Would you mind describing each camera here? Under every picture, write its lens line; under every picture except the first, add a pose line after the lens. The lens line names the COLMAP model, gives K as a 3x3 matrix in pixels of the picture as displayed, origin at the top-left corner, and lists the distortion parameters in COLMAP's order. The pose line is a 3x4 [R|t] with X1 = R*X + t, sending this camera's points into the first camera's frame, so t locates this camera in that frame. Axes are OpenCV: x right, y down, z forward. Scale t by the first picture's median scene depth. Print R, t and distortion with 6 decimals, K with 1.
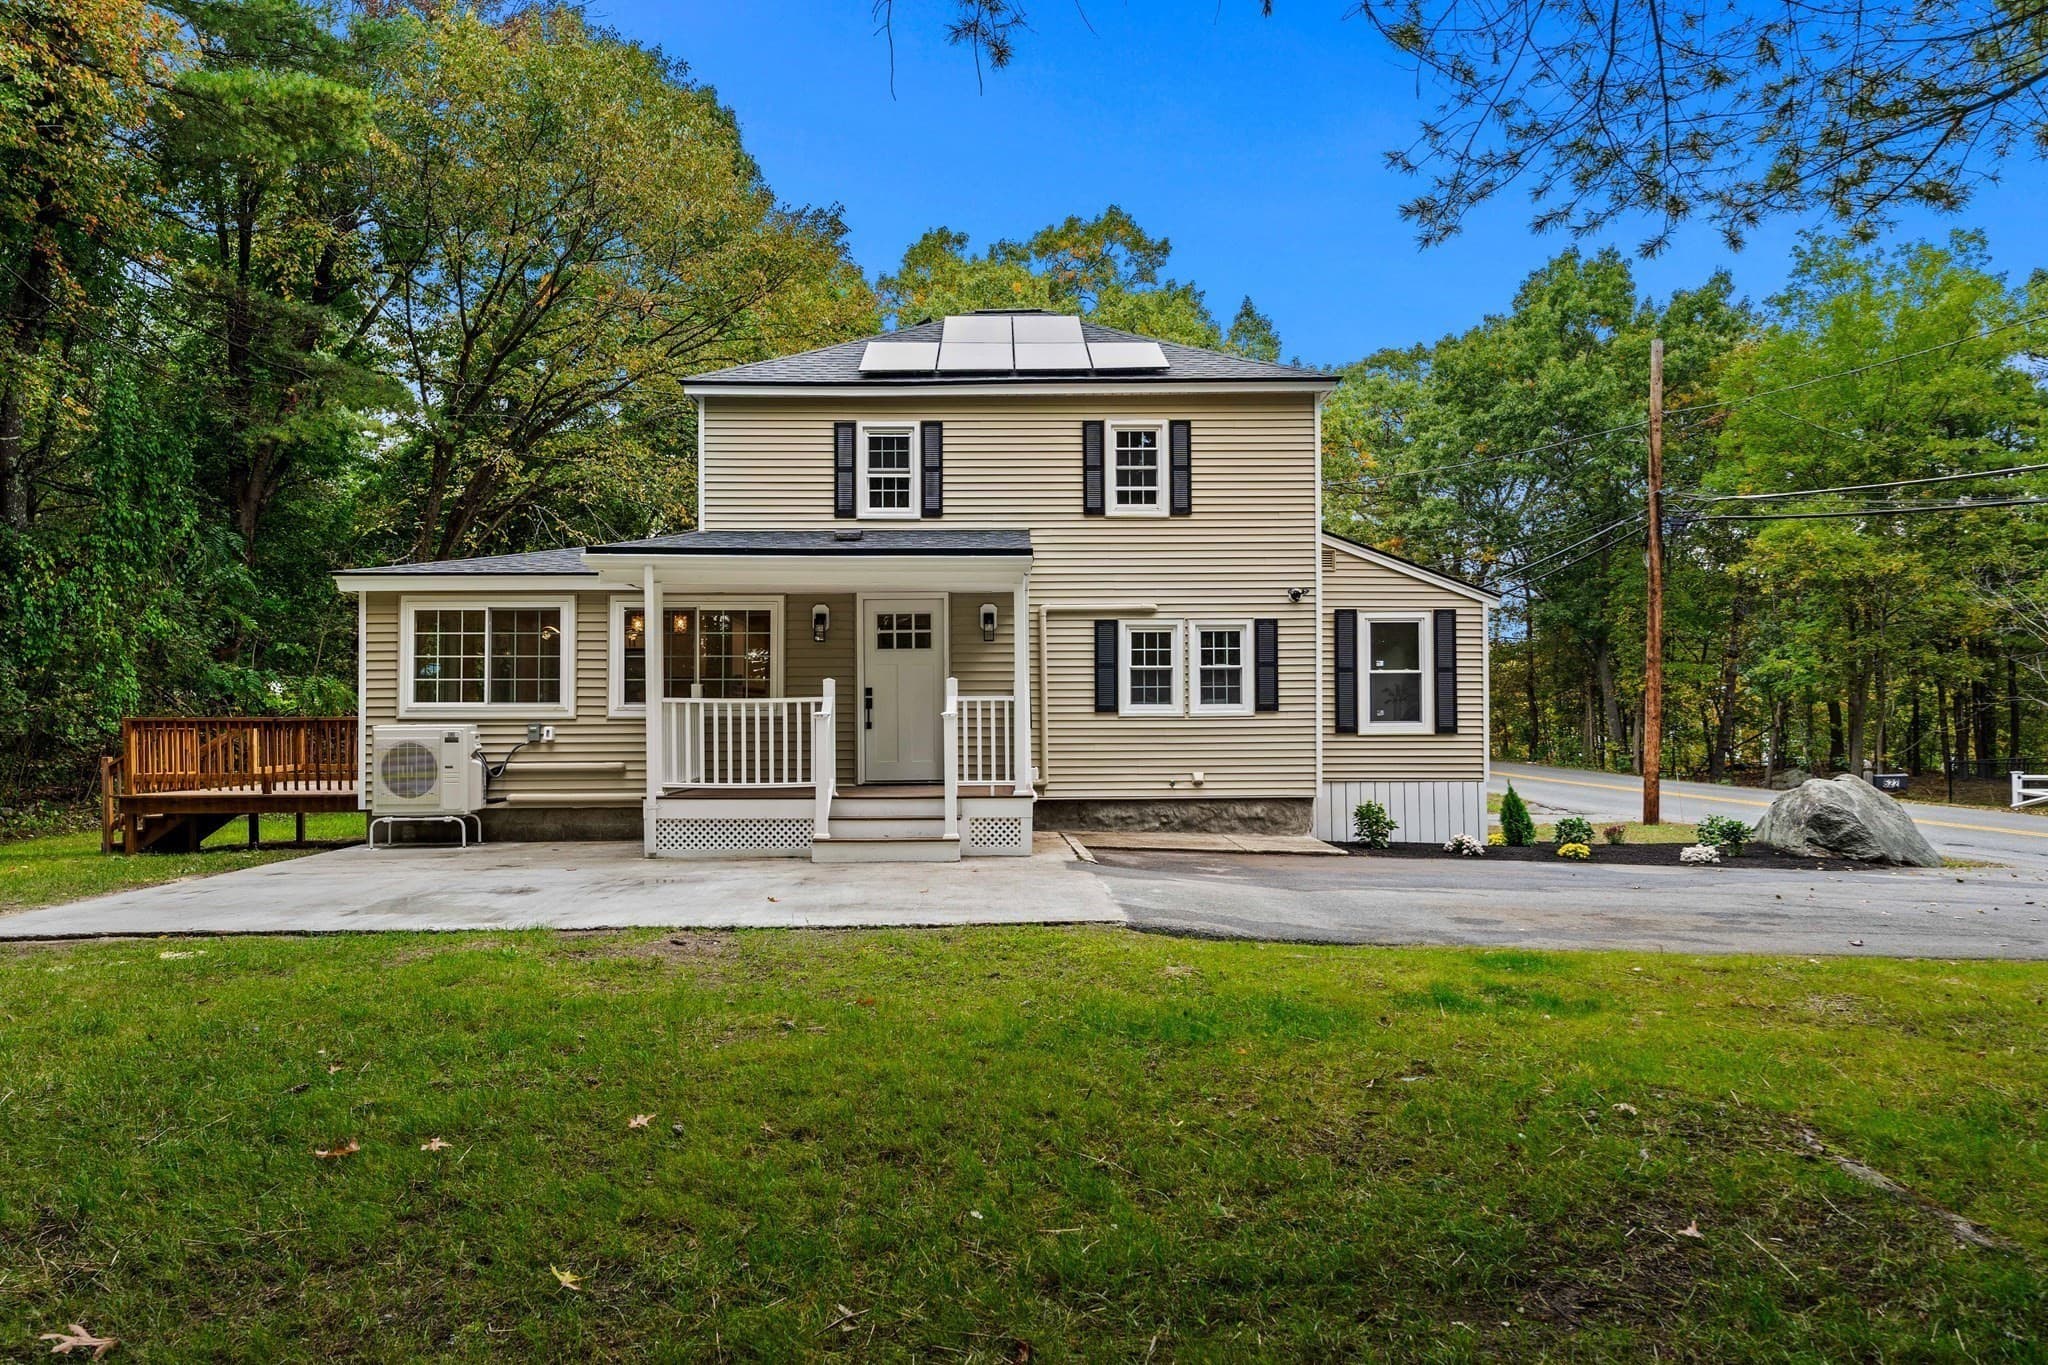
lens RADIAL K [[1439.5, 0, 1024.0], [0, 1439.5, 682.5], [0, 0, 1]] dist [-0.011303, -0.002420]
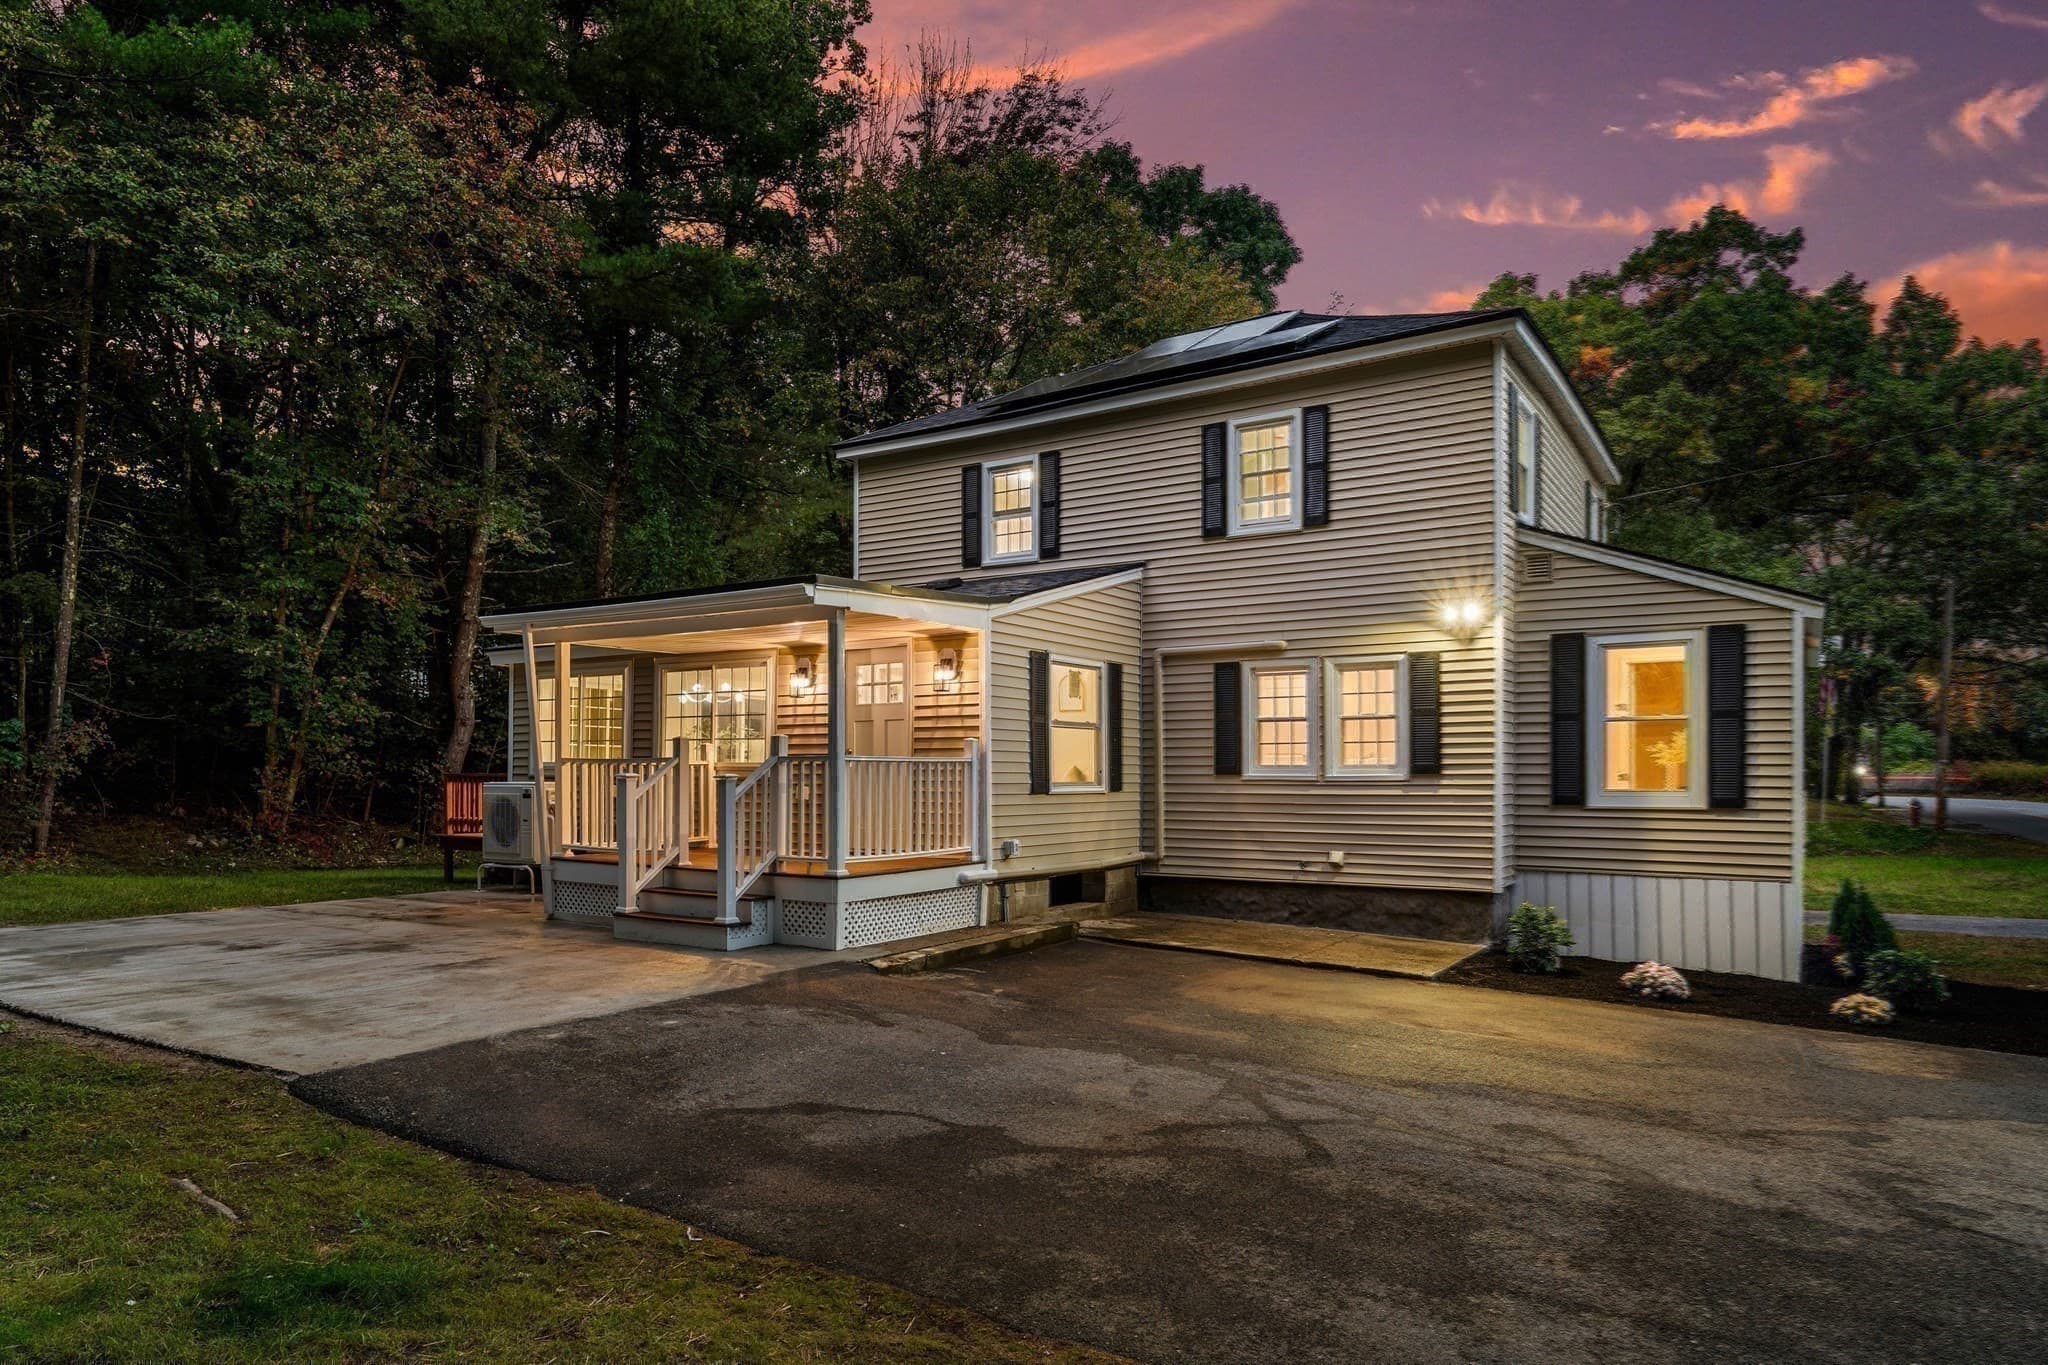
lens RADIAL K [[1215.4, 0, 1032.9], [0, 1215.4, 762.3], [0, 0, 1]] dist [-0.001359, -0.000011]
pose [[0.831681, 0.000851, -0.555253, 0.350498], [0.007555, 0.999889, 0.012849, 0.003964], [0.555203, -0.014881, 0.831582, 0.353773]]
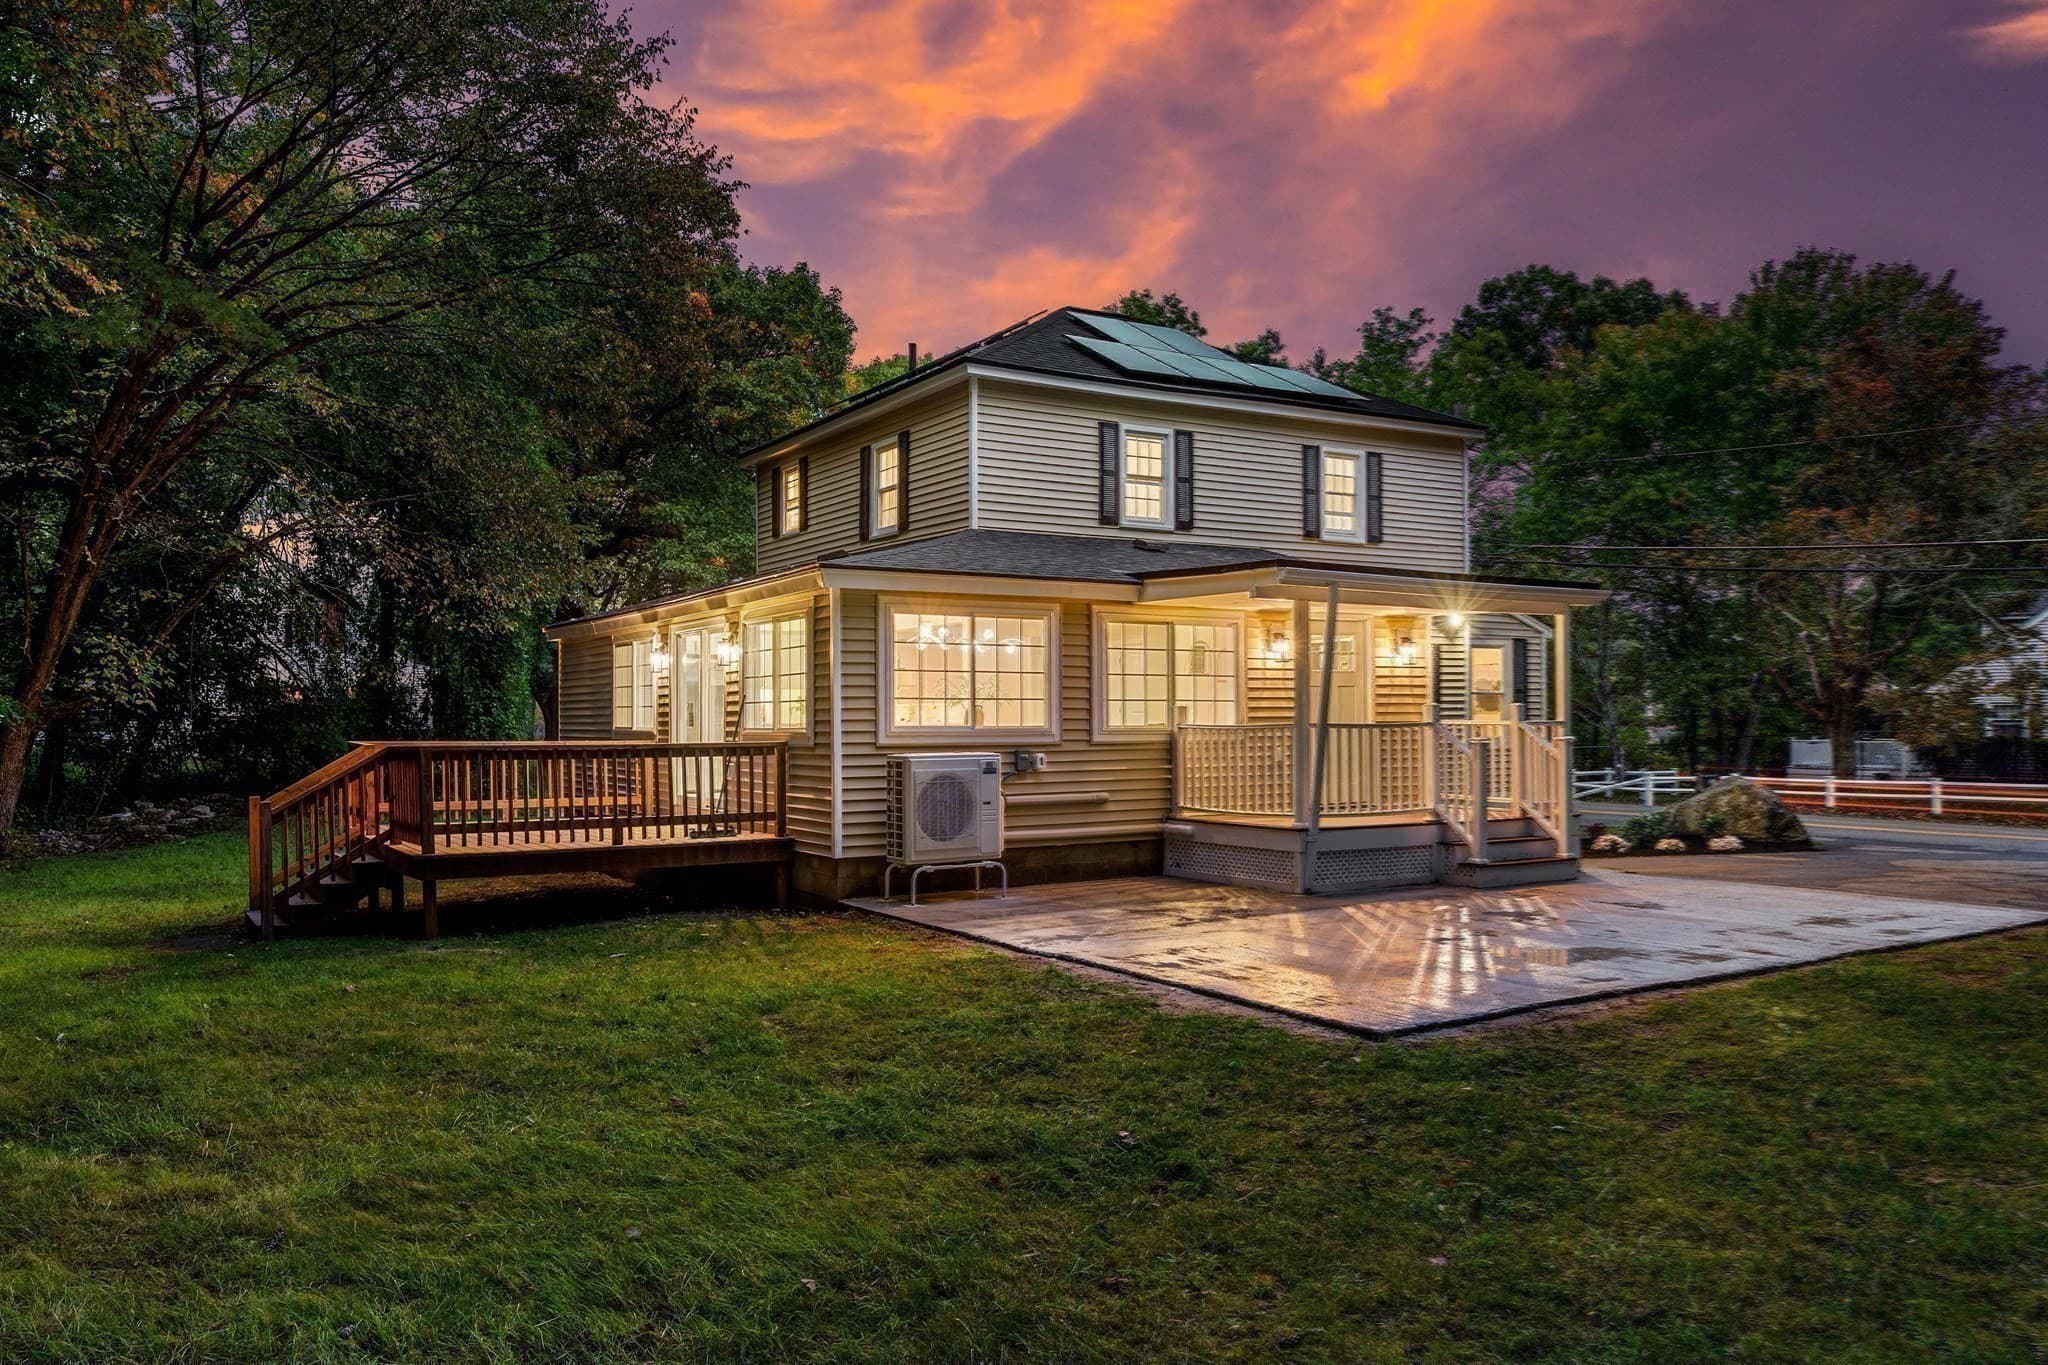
lens RADIAL K [[1508.7, 0, 1048.1], [0, 1508.7, 708.0], [0, 0, 1]] dist [0.014965, -0.000178]
pose [[0.855825, 0.002866, 0.517257, -0.662092], [-0.010335, 0.999880, 0.011560, -0.006207], [-0.517162, -0.015239, 0.855752, 0.177142]]
